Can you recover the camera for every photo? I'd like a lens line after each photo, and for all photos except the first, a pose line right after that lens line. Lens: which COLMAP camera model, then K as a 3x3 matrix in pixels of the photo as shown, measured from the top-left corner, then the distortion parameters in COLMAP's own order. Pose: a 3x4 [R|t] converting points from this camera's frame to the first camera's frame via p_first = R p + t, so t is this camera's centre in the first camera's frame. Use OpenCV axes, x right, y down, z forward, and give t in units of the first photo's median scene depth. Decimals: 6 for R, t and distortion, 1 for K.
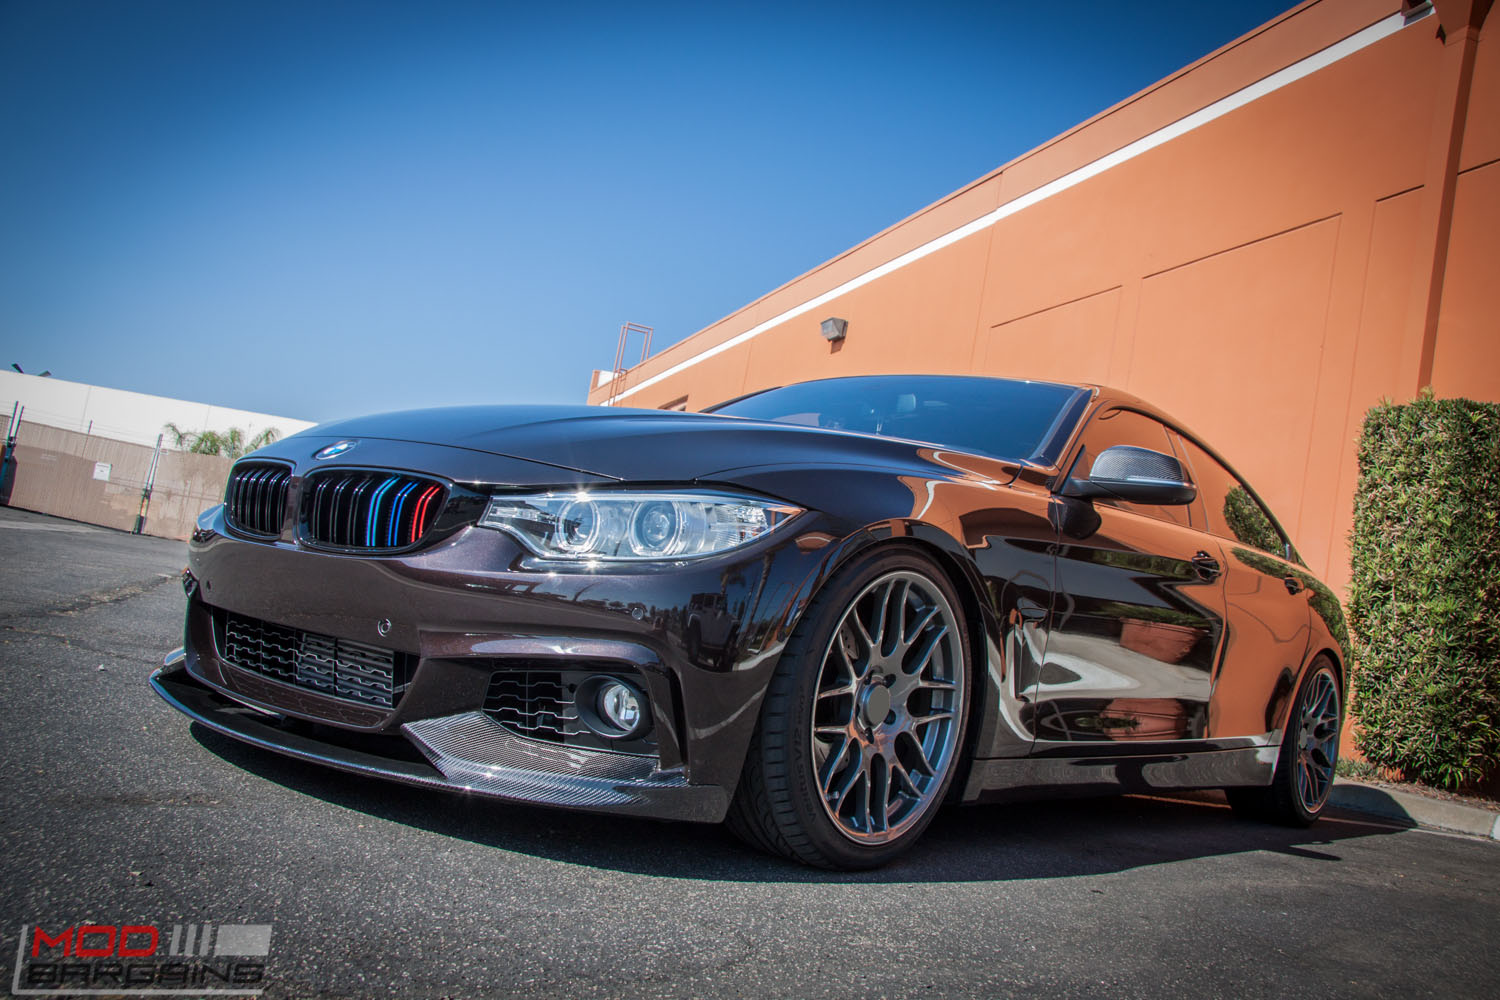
lens RADIAL K [[1386.0, 0, 776.4], [0, 1386.0, 502.4], [0, 0, 1]] dist [-0.143945, 0.191378]
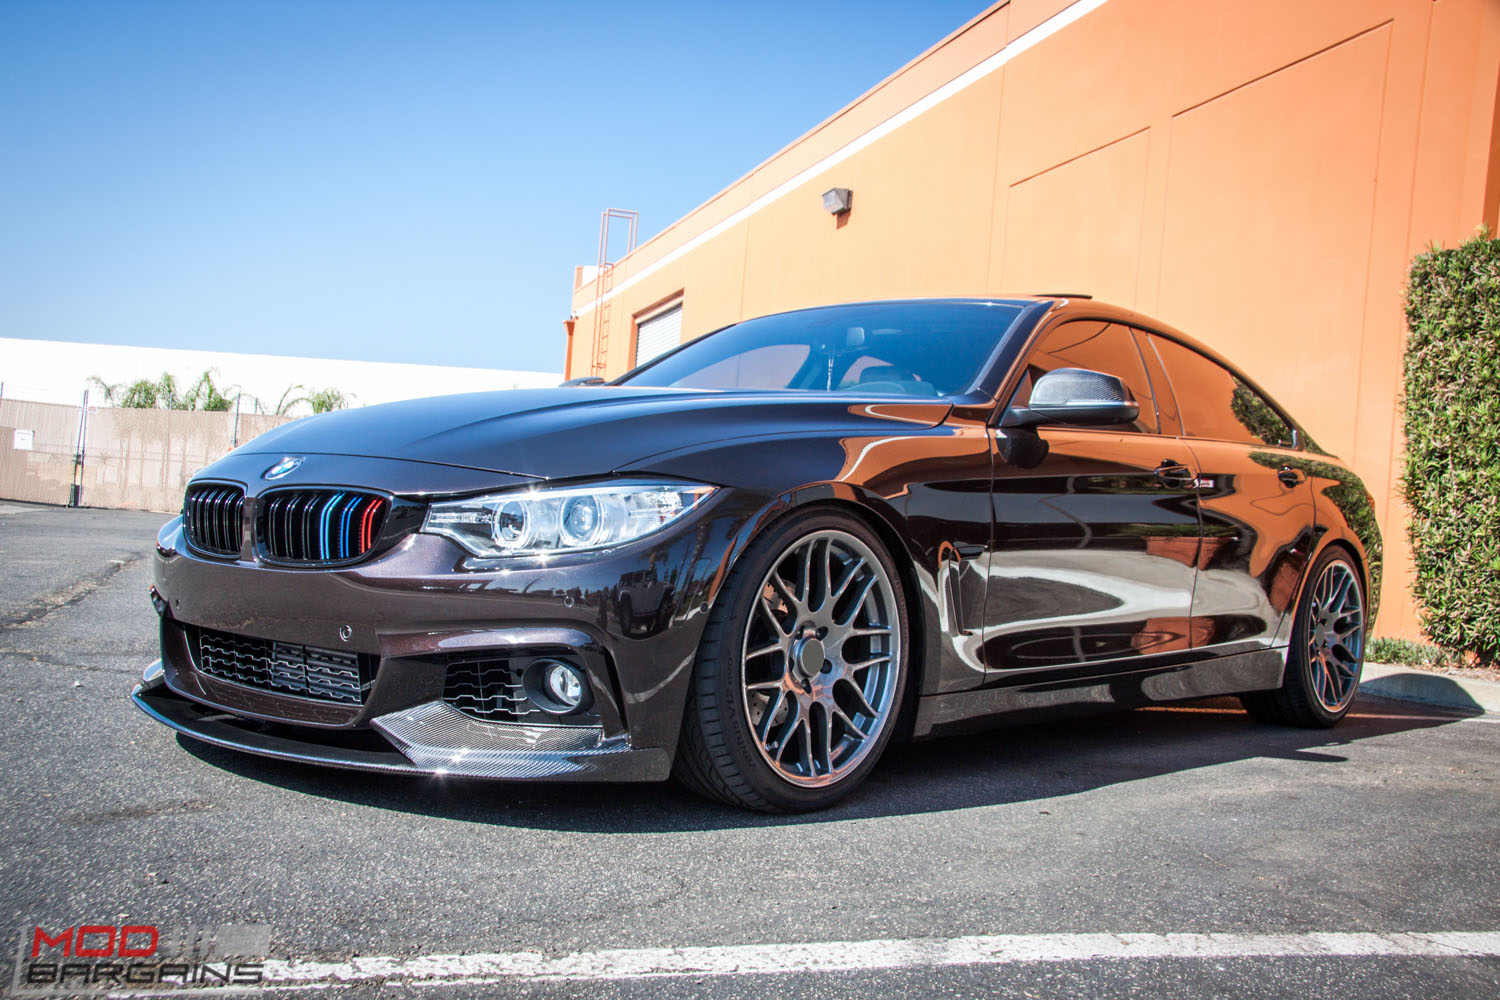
lens RADIAL K [[1639.5, 0, 758.9], [0, 1639.5, 517.4], [0, 0, 1]] dist [-0.068913, 0.275888]
pose [[0.994426, -0.095799, -0.044044, 0.105211], [0.099009, 0.992052, 0.077652, -0.067136], [0.036255, -0.081580, 0.996007, -0.272595]]
